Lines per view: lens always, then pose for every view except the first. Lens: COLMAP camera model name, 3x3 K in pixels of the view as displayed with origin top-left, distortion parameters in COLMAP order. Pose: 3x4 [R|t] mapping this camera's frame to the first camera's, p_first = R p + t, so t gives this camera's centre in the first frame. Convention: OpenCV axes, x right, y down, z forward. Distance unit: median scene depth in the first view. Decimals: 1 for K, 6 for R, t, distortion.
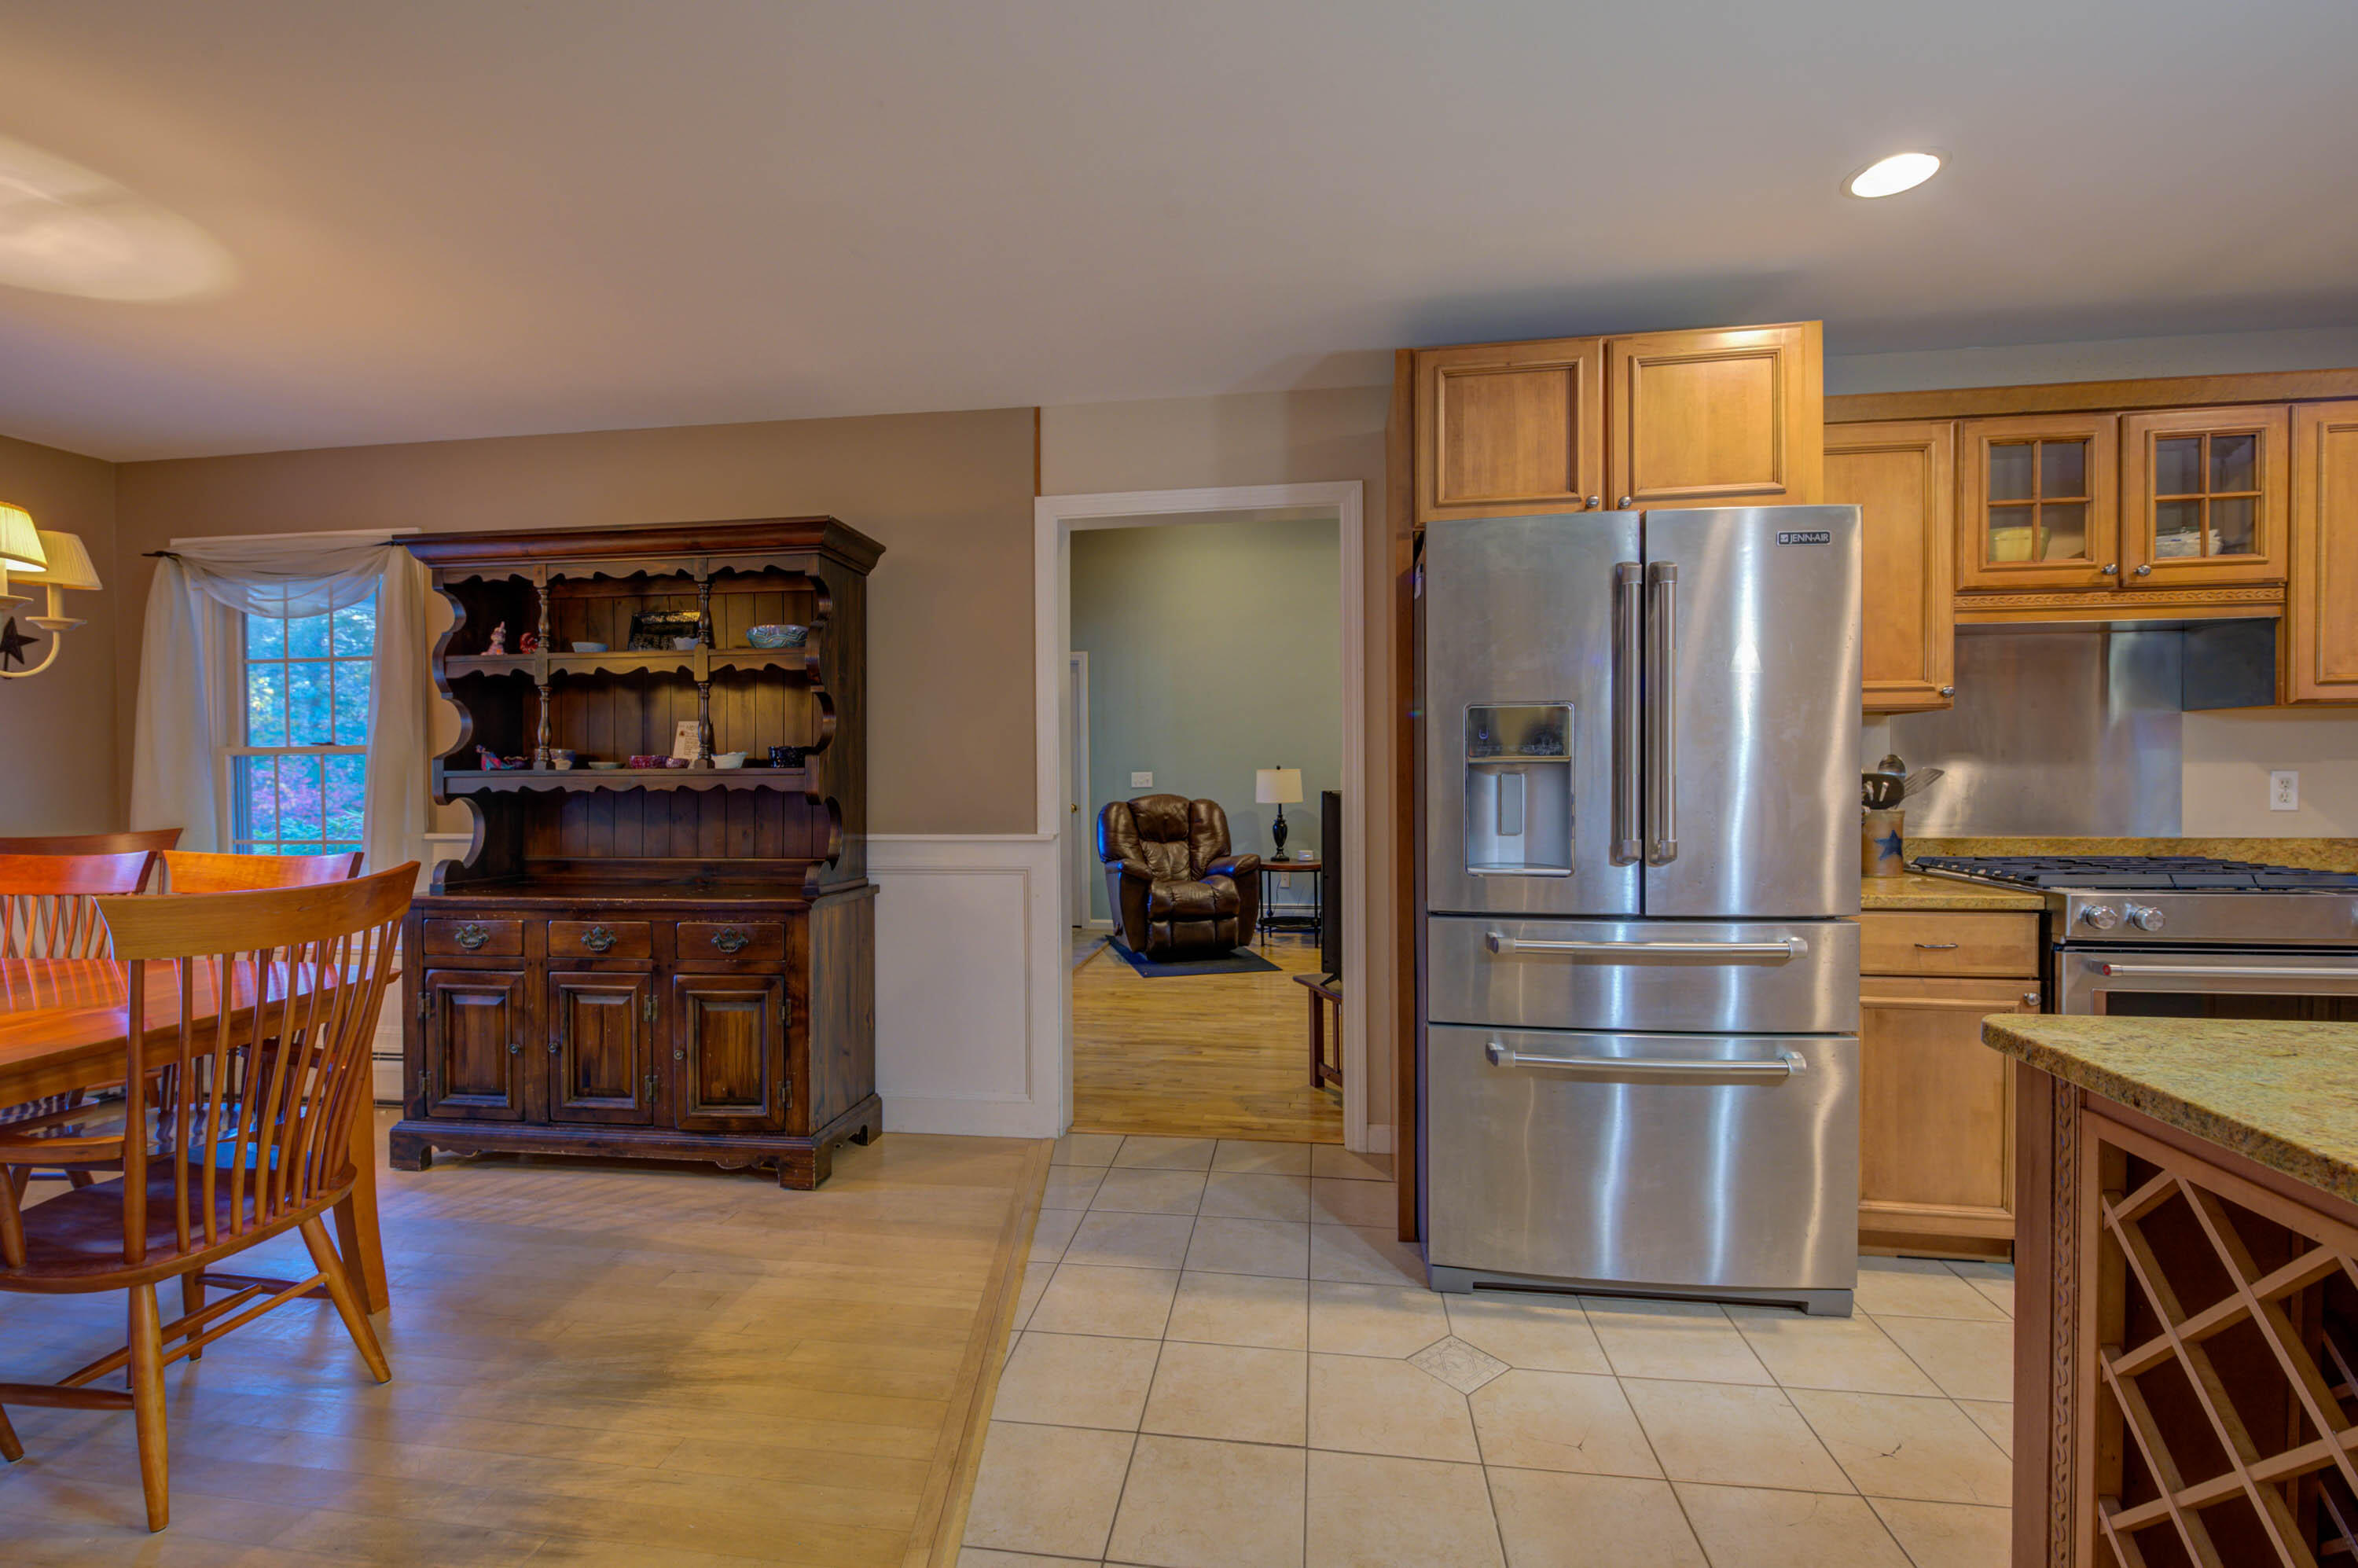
lens RADIAL K [[1016.7, 0, 1172.9], [0, 1016.7, 785.0], [0, 0, 1]] dist [0.000115, -0.003450]
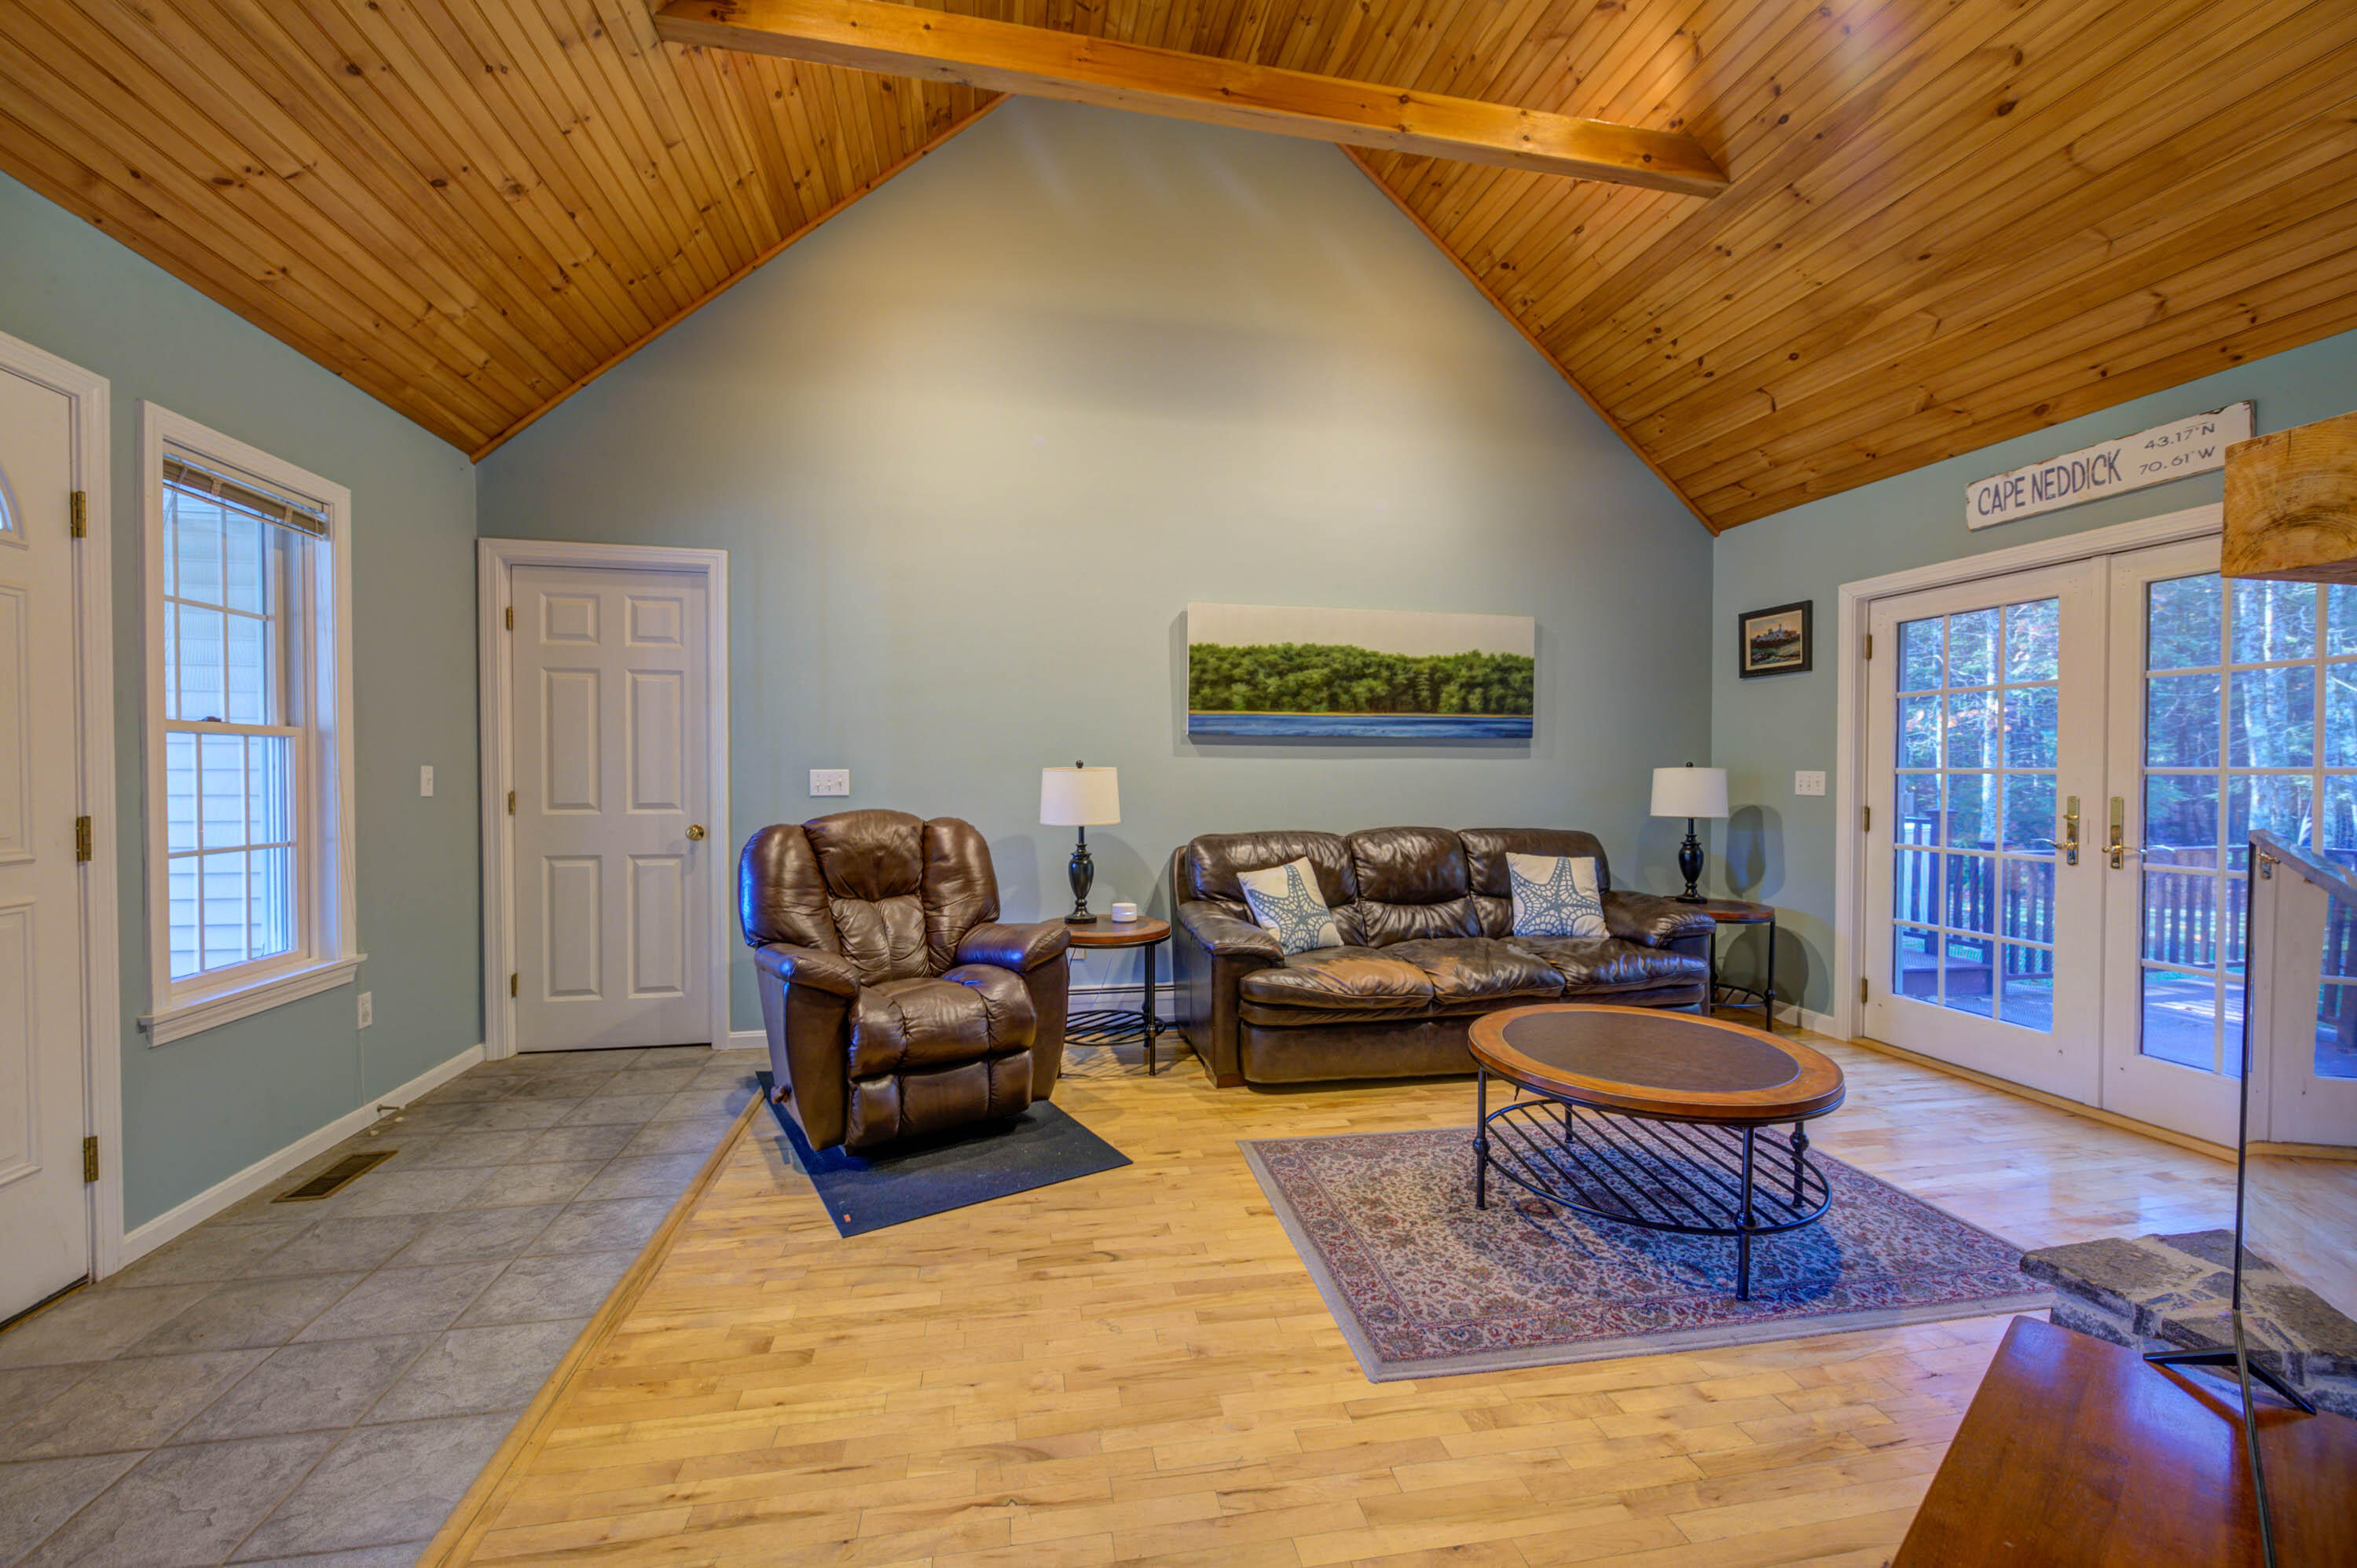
lens RADIAL K [[930.2, 0, 1174.5], [0, 930.2, 785.0], [0, 0, 1]] dist [0.000975, -0.004029]
pose [[0.942240, 0.007240, 0.334862, -0.061470], [-0.007765, 0.999970, 0.000228, -0.013961], [-0.334850, -0.002815, 0.942267, 1.188230]]
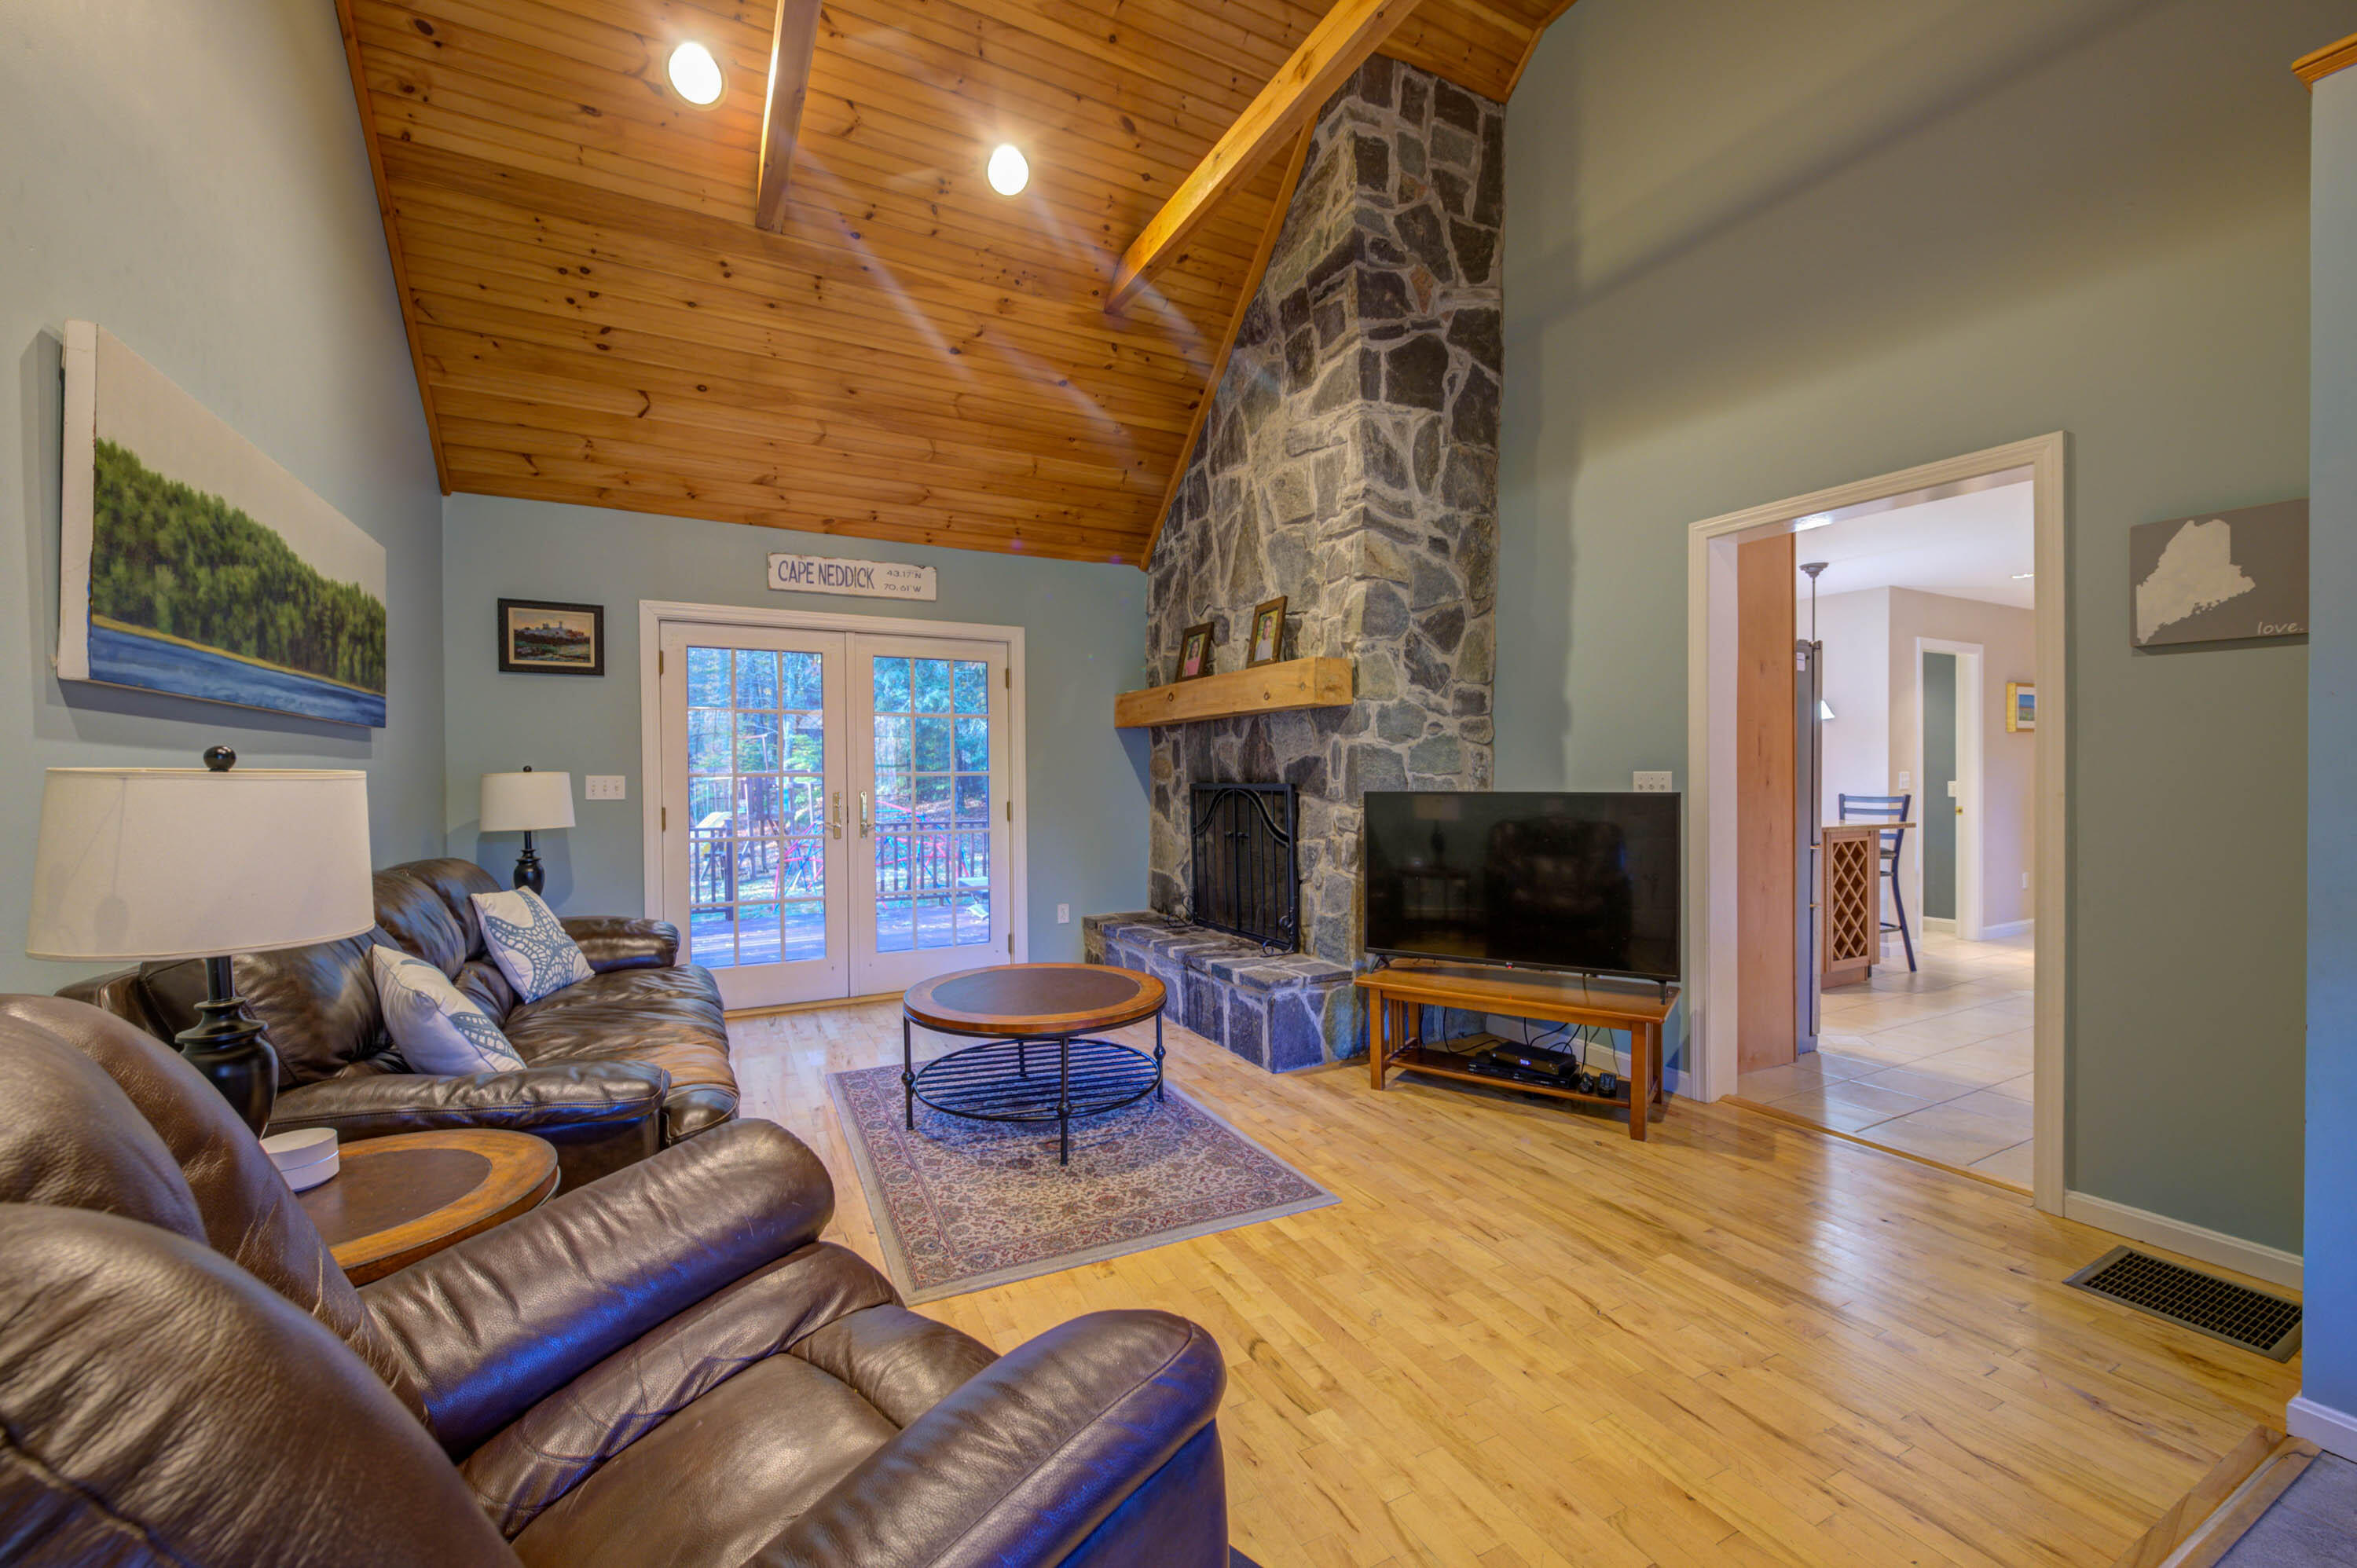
lens RADIAL K [[930.2, 0, 1174.5], [0, 930.2, 785.0], [0, 0, 1]] dist [0.000975, -0.004029]
pose [[-0.586181, 0.003875, 0.810171, -0.362873], [0.020798, 0.999731, 0.010266, -0.025159], [-0.809913, 0.022868, -0.586104, 2.410356]]
